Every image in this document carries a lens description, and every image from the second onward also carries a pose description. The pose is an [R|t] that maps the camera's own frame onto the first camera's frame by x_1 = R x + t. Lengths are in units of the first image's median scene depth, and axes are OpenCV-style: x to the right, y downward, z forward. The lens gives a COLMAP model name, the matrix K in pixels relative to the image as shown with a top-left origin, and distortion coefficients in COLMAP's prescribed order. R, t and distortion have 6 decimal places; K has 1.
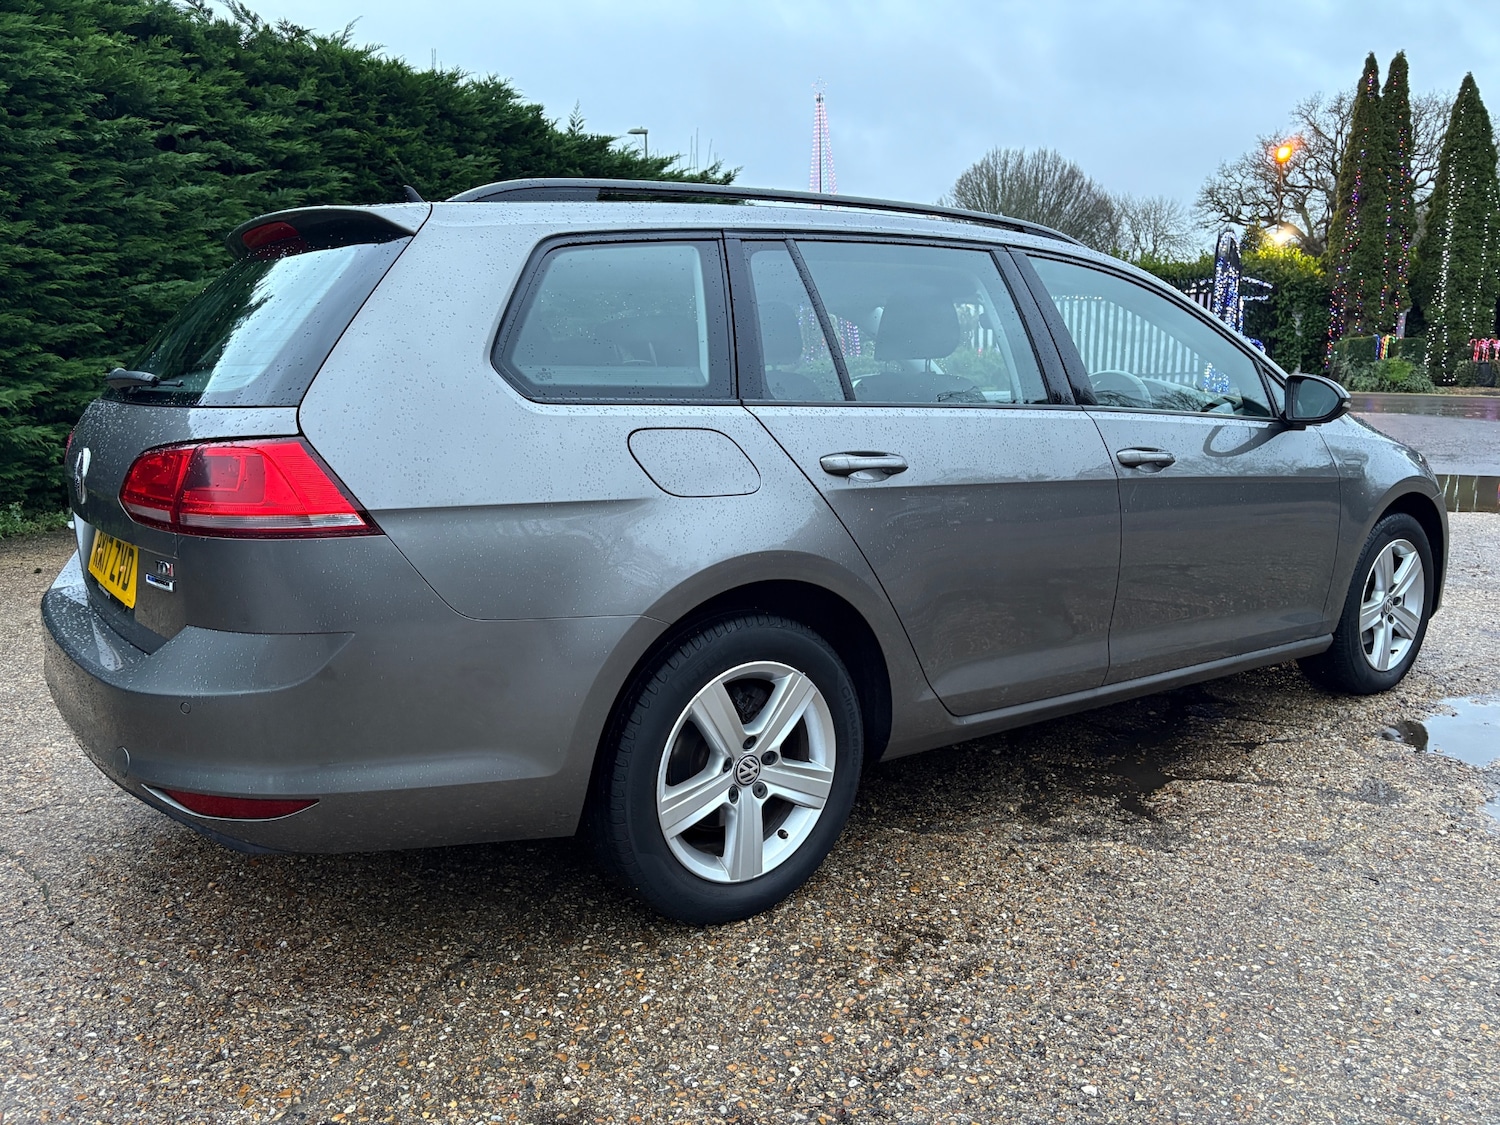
lens RADIAL K [[1134.4, 0, 750.2], [0, 1134.4, 565.1], [0, 0, 1]] dist [0.047927, -0.050722]
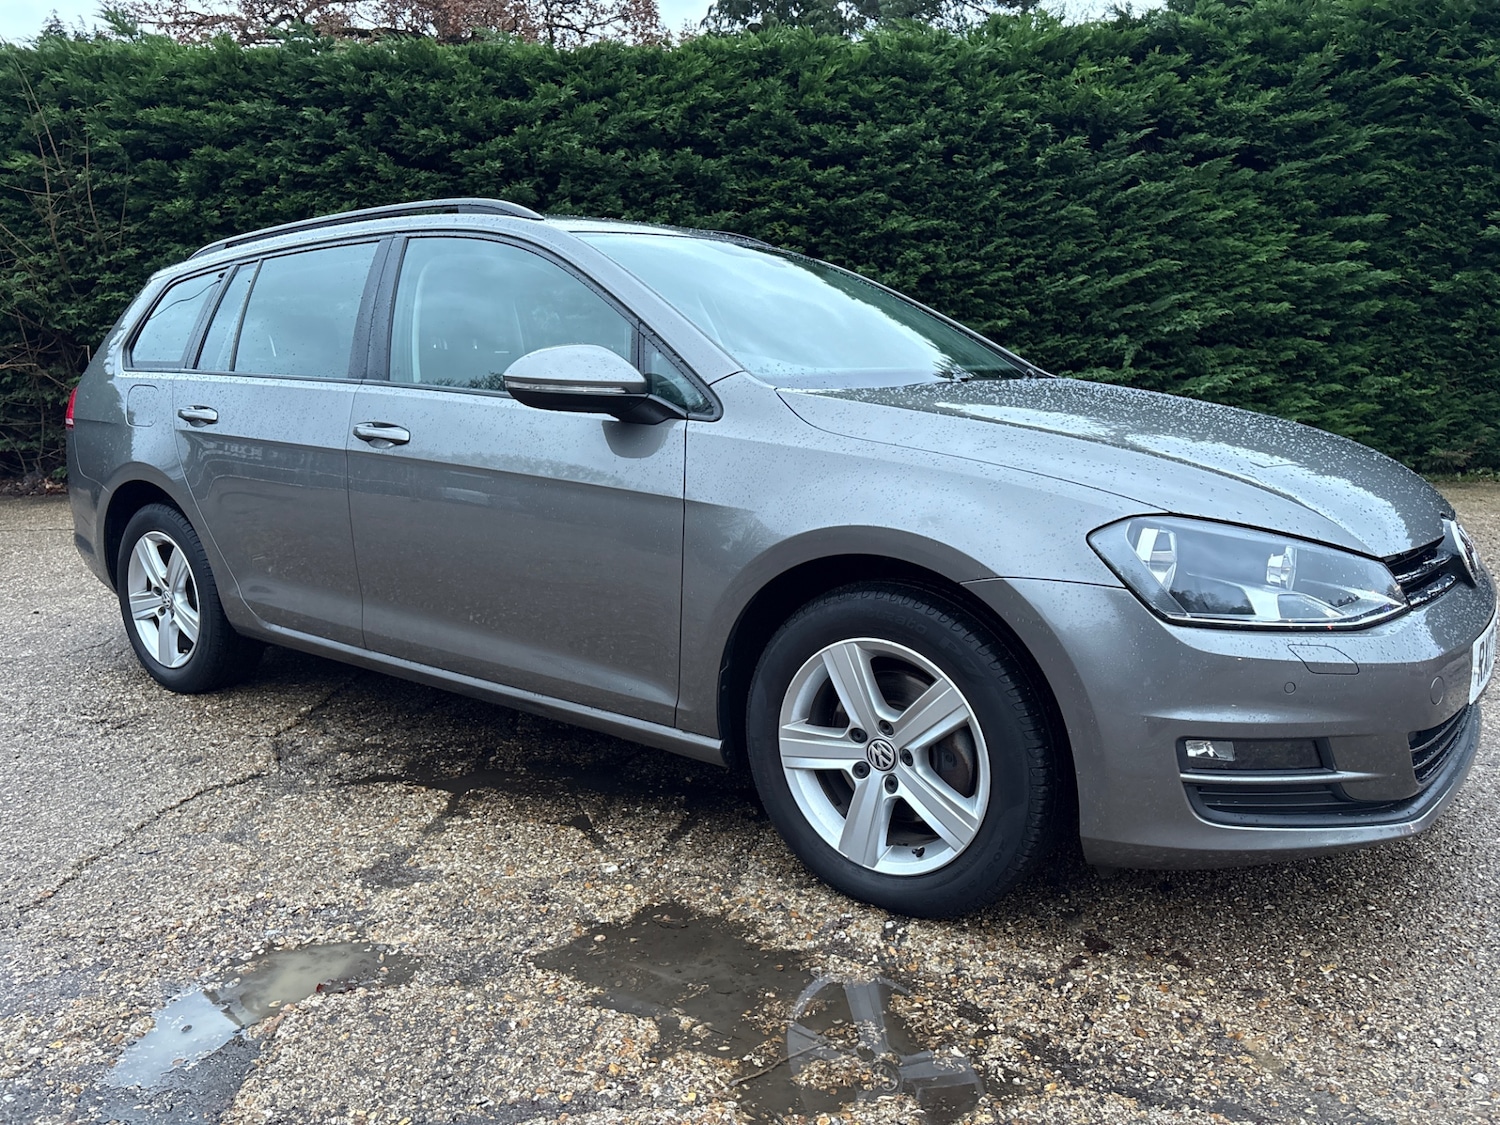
lens RADIAL K [[1139.1, 0, 745.9], [0, 1139.1, 556.5], [0, 0, 1]] dist [0.042527, -0.040255]
pose [[0.276674, 0.154243, -0.948504, 1.660312], [-0.150044, 0.981862, 0.115900, -0.180243], [0.949178, 0.110251, 0.294799, 1.210279]]
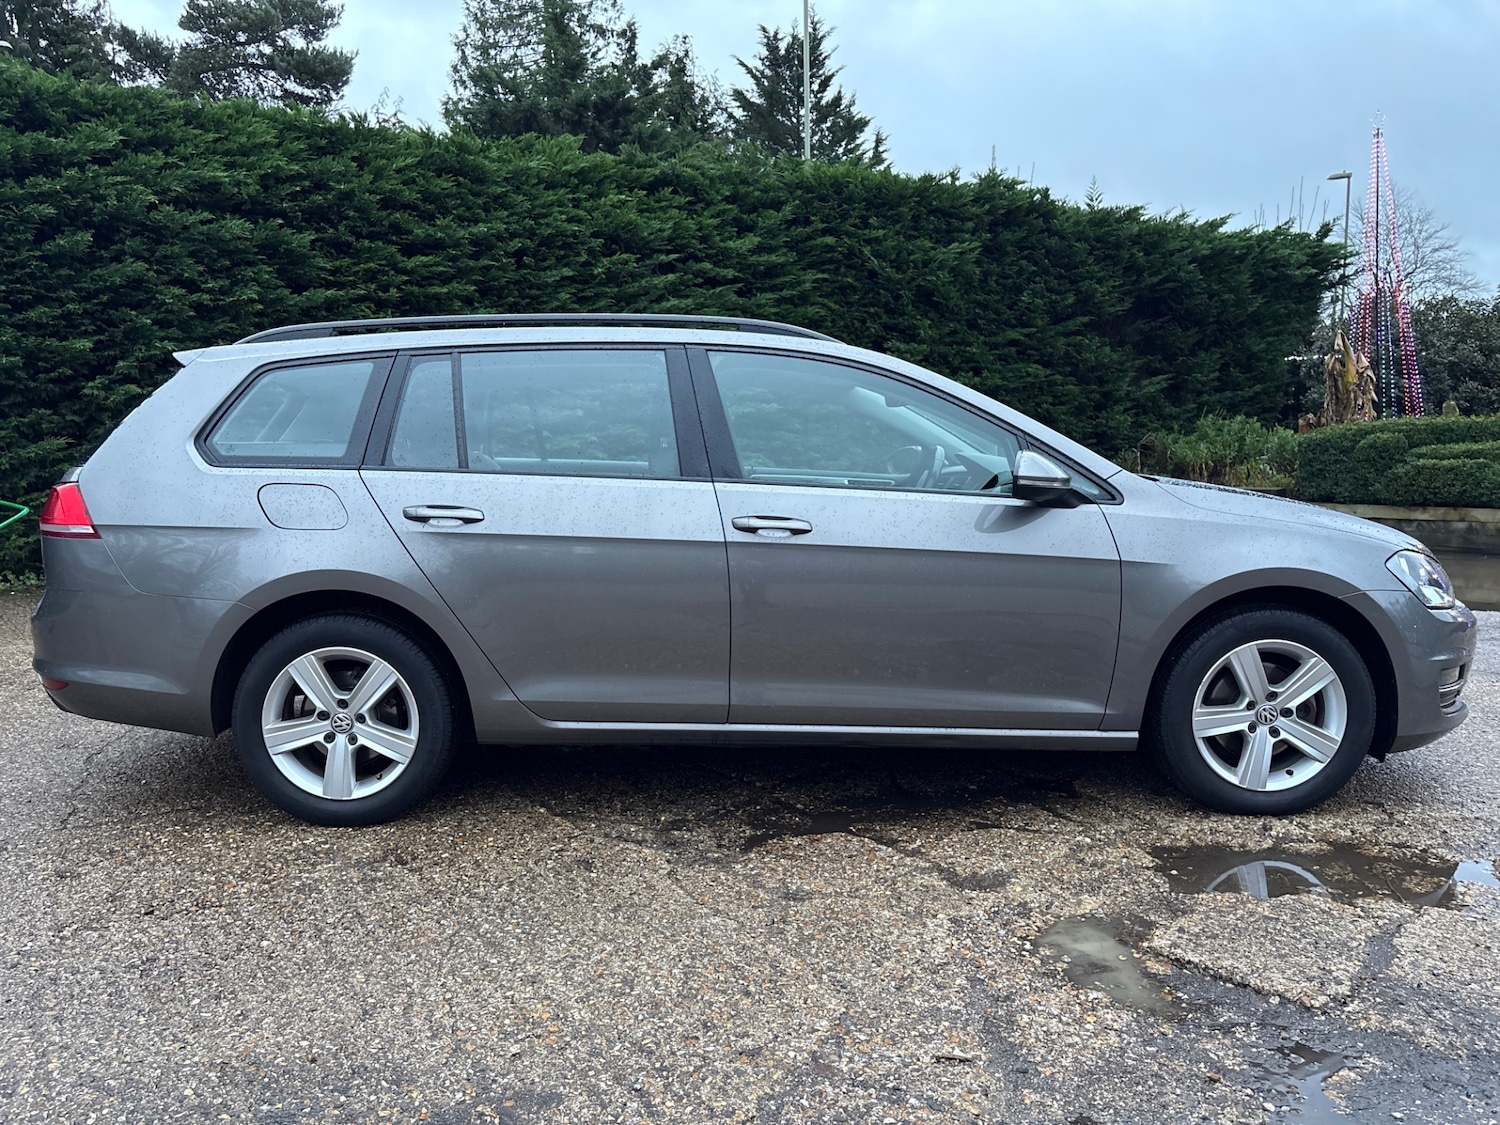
lens RADIAL K [[1135.6, 0, 750.0], [0, 1135.6, 562.5], [0, 0, 1]] dist [0.032504, -0.024492]
pose [[0.811820, 0.062421, -0.580561, 1.161976], [-0.096288, 0.994969, -0.027666, -0.028823], [0.575913, 0.078362, 0.813746, 0.101742]]
